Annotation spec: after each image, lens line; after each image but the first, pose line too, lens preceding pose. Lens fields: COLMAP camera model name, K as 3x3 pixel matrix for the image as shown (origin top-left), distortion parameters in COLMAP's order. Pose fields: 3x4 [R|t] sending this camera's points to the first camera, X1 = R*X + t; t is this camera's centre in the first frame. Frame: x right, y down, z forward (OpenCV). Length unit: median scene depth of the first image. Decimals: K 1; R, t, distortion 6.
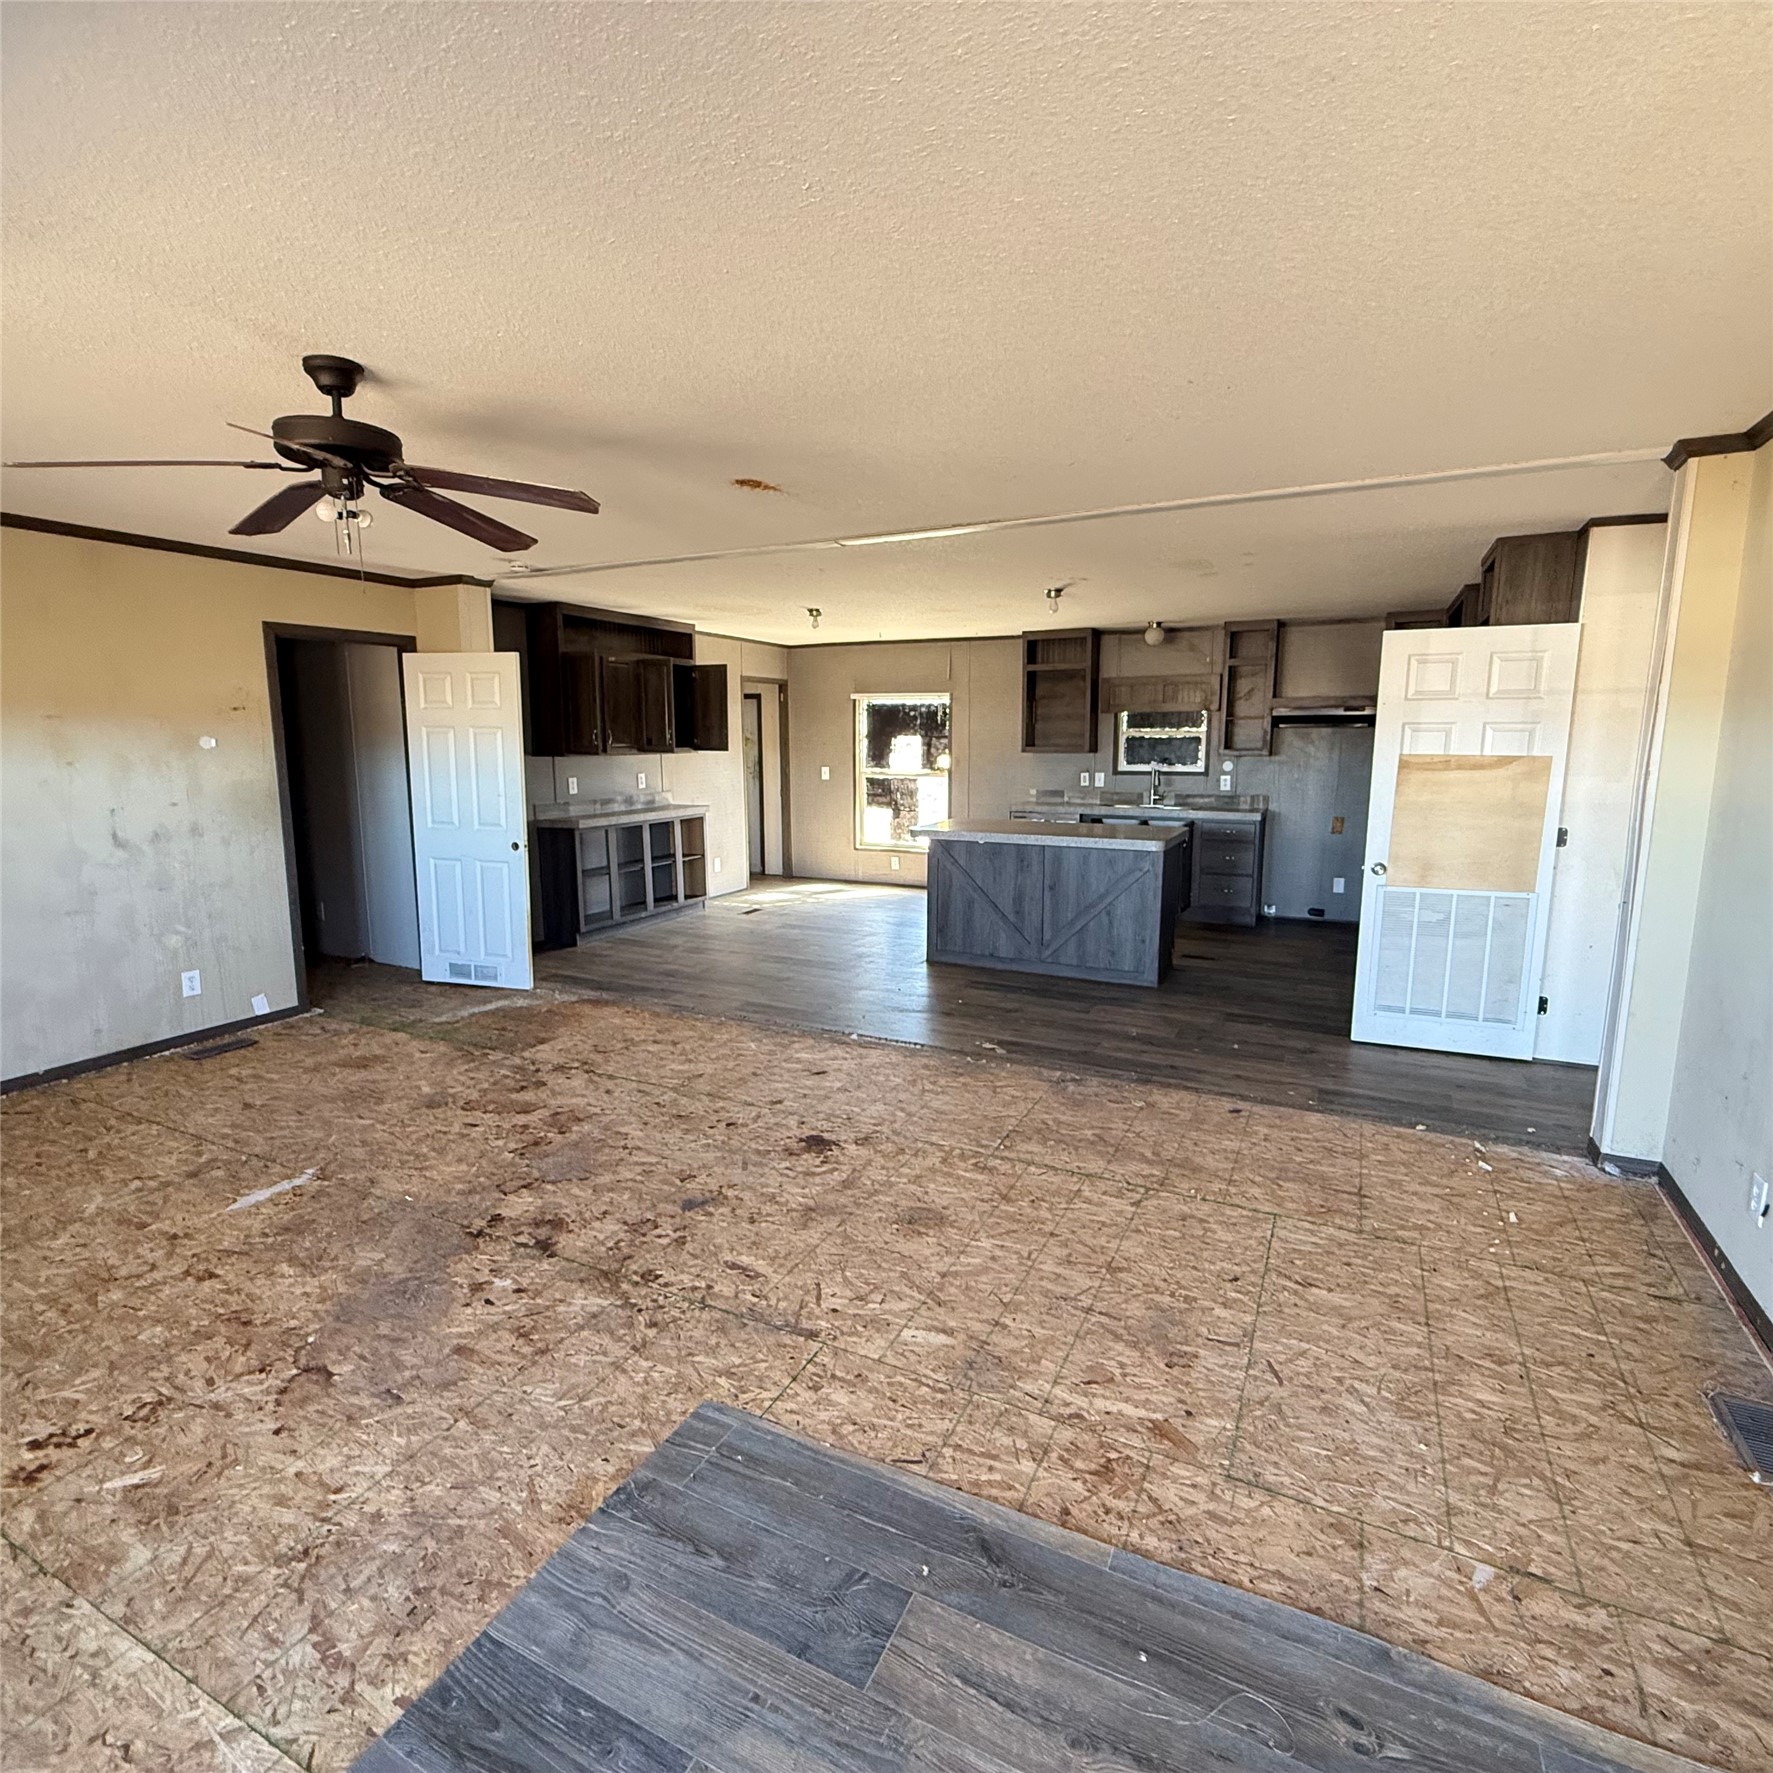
lens RADIAL K [[943.7, 0, 886.4], [0, 943.7, 884.0], [0, 0, 1]] dist [0.003096, 0.000033]
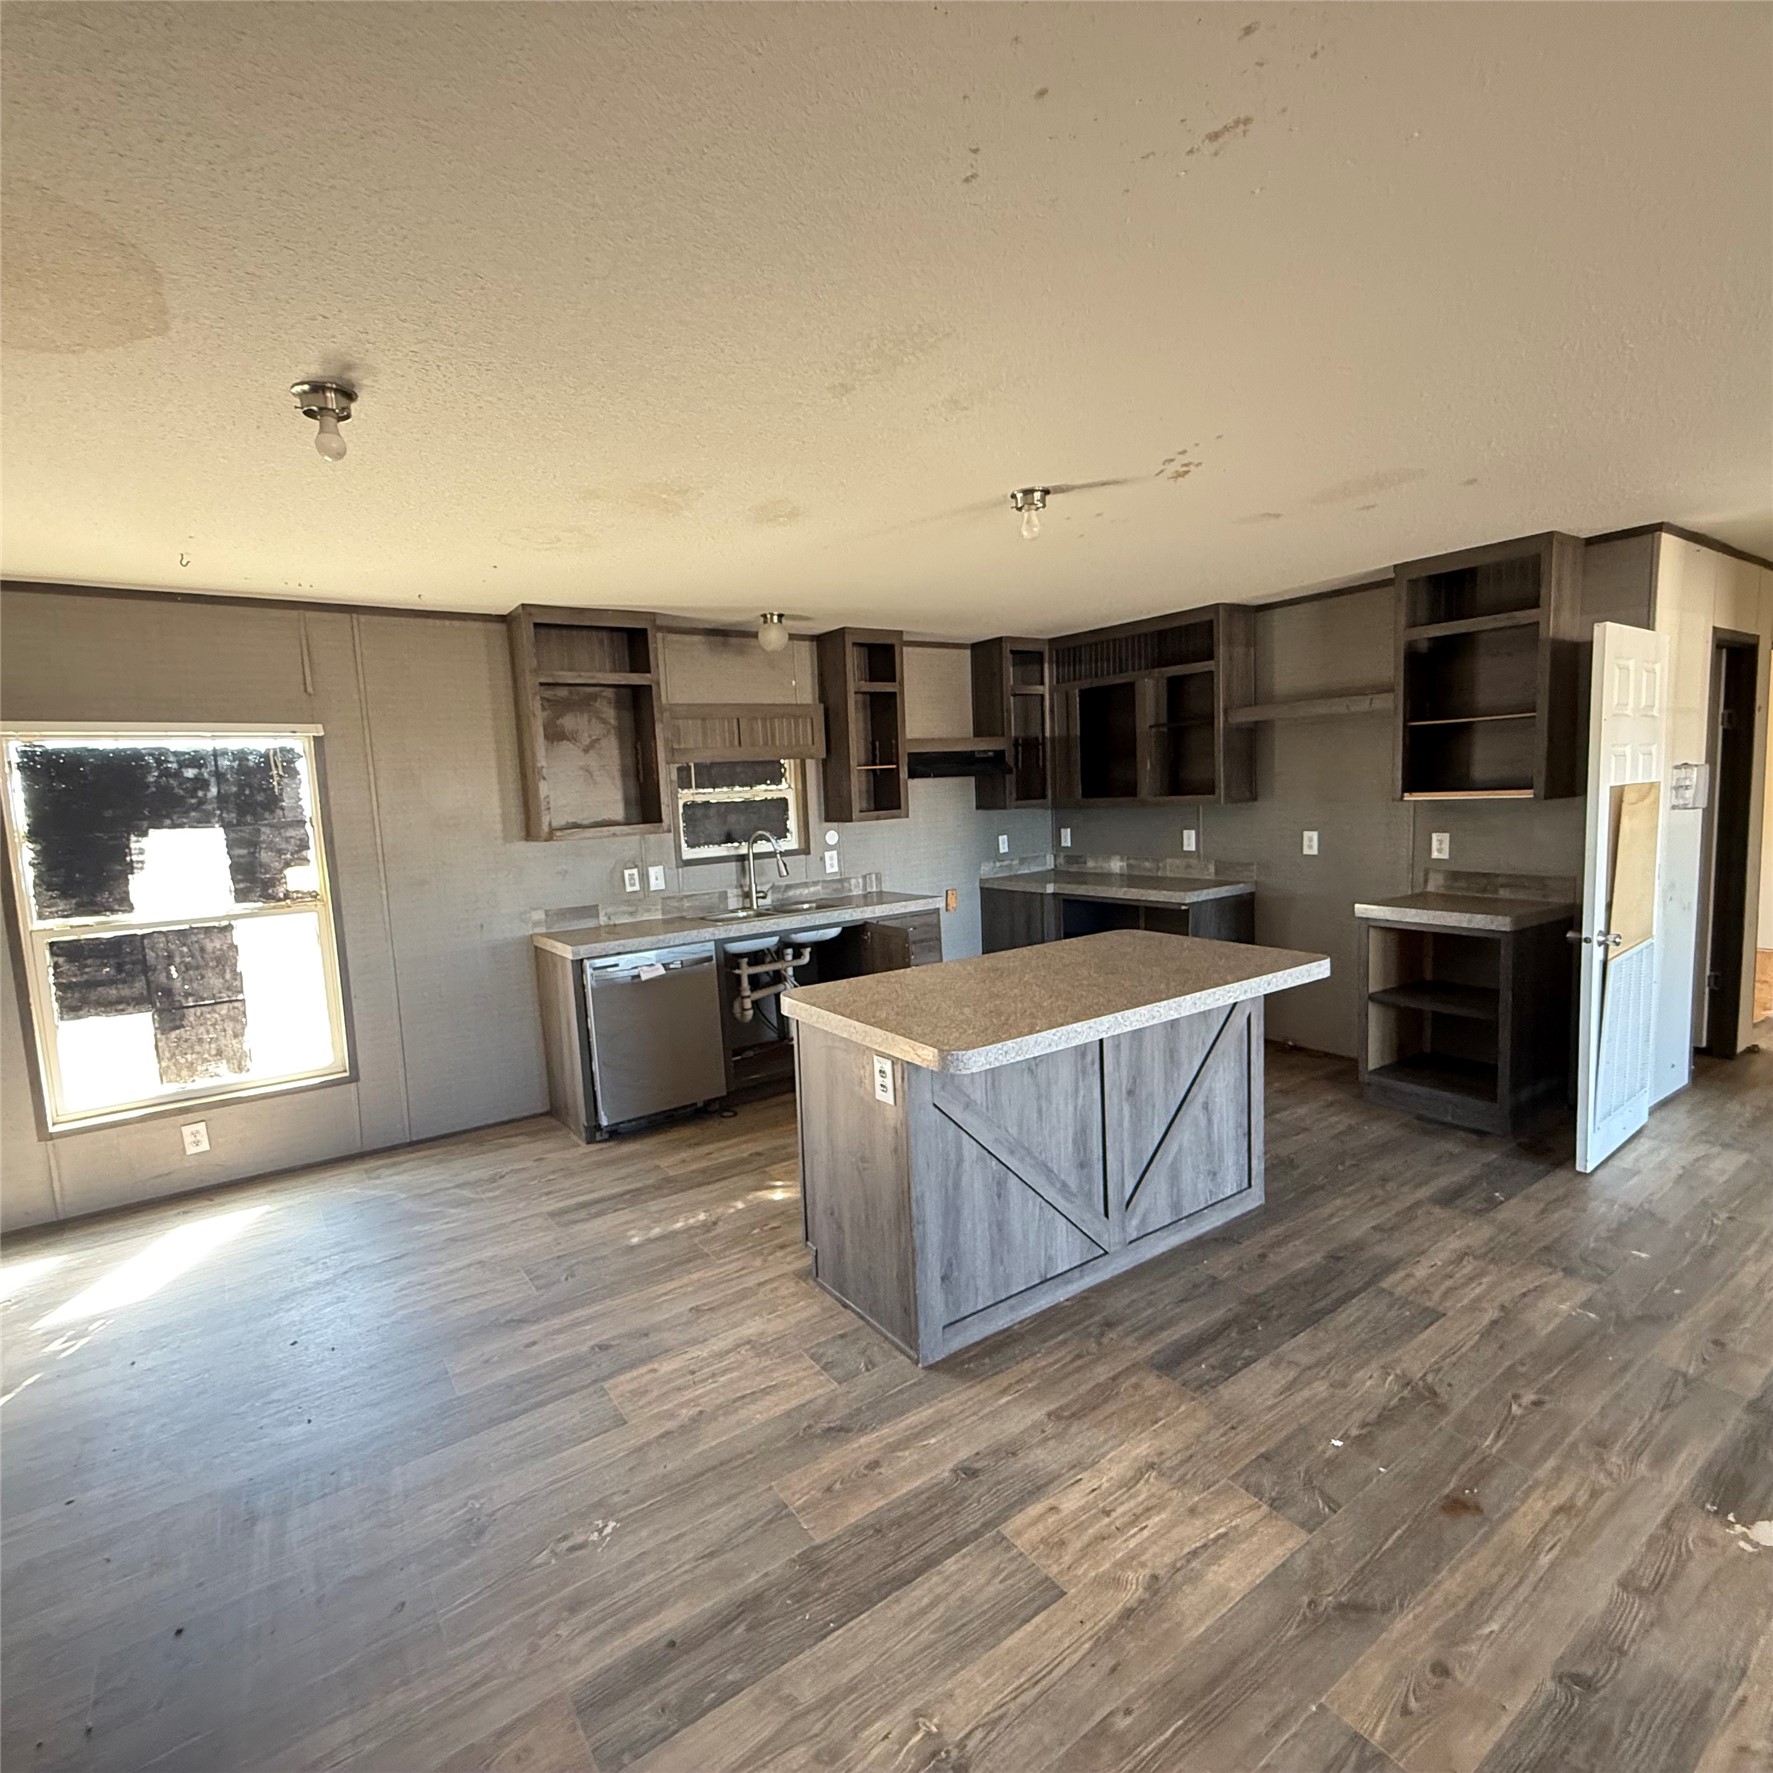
lens RADIAL K [[943.7, 0, 884.0], [0, 943.7, 884.6], [0, 0, 1]] dist [0.003096, 0.000033]
pose [[0.483188, -0.113278, 0.868157, -0.216740], [0.182905, 0.982775, 0.026435, -0.098908], [-0.856198, 0.146017, 0.495584, 0.608672]]
